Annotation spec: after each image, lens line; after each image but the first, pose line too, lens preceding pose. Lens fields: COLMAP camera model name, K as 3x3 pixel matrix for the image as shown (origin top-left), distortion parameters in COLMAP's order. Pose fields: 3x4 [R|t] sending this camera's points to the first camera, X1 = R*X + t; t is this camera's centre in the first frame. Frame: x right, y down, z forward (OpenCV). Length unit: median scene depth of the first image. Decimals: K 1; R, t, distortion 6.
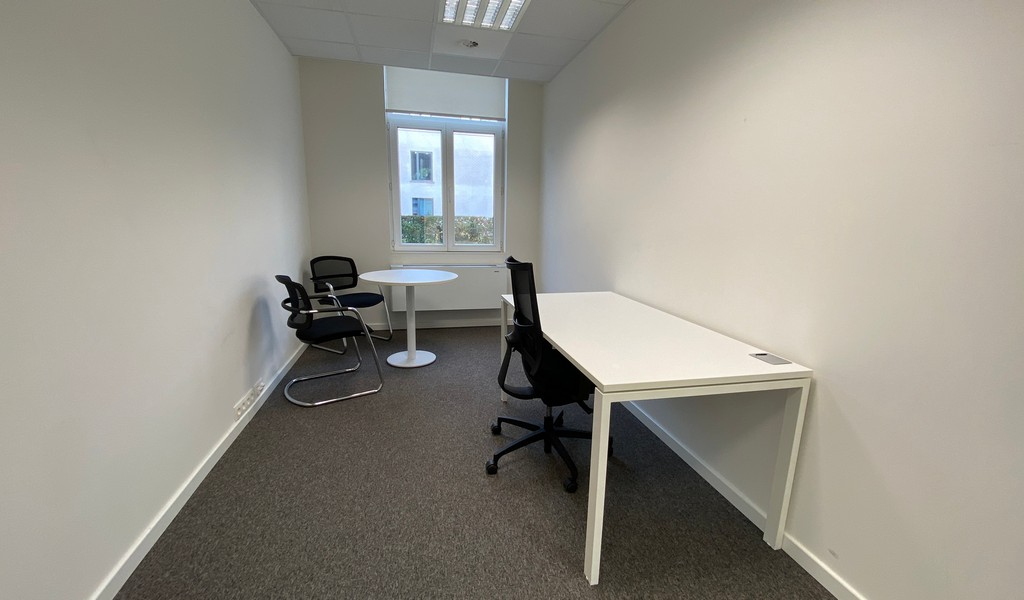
lens RADIAL K [[431.2, 0, 515.5], [0, 431.2, 300.9], [0, 0, 1]] dist [-0.000356, -0.000314]
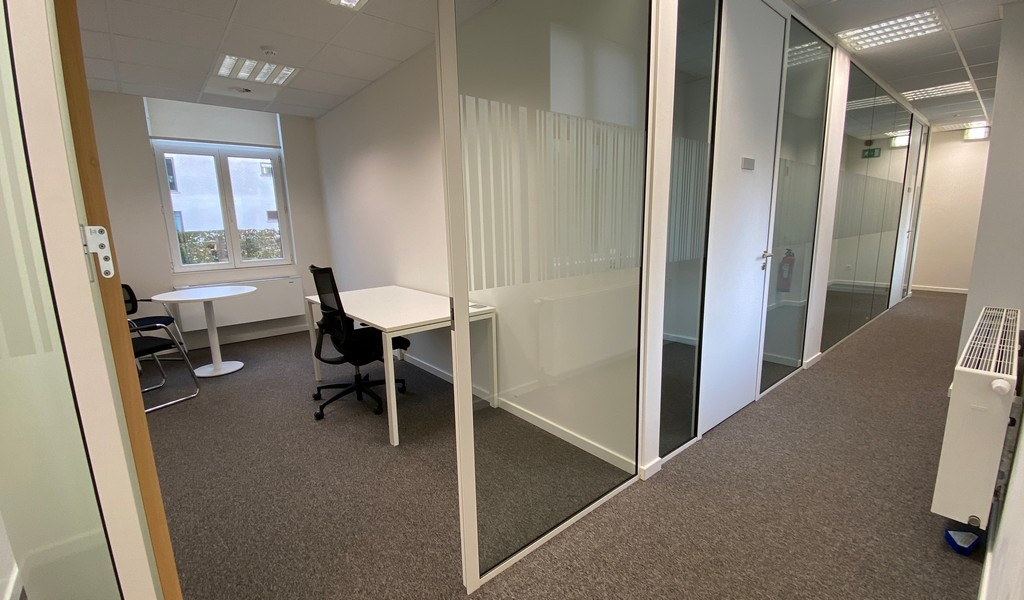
lens RADIAL K [[431.2, 0, 515.5], [0, 431.2, 300.9], [0, 0, 1]] dist [-0.000356, -0.000314]
pose [[0.888318, -0.127779, 0.441095, -0.038244], [0.131764, 0.991043, 0.021731, 0.045845], [-0.439921, 0.038816, 0.897197, -0.361027]]
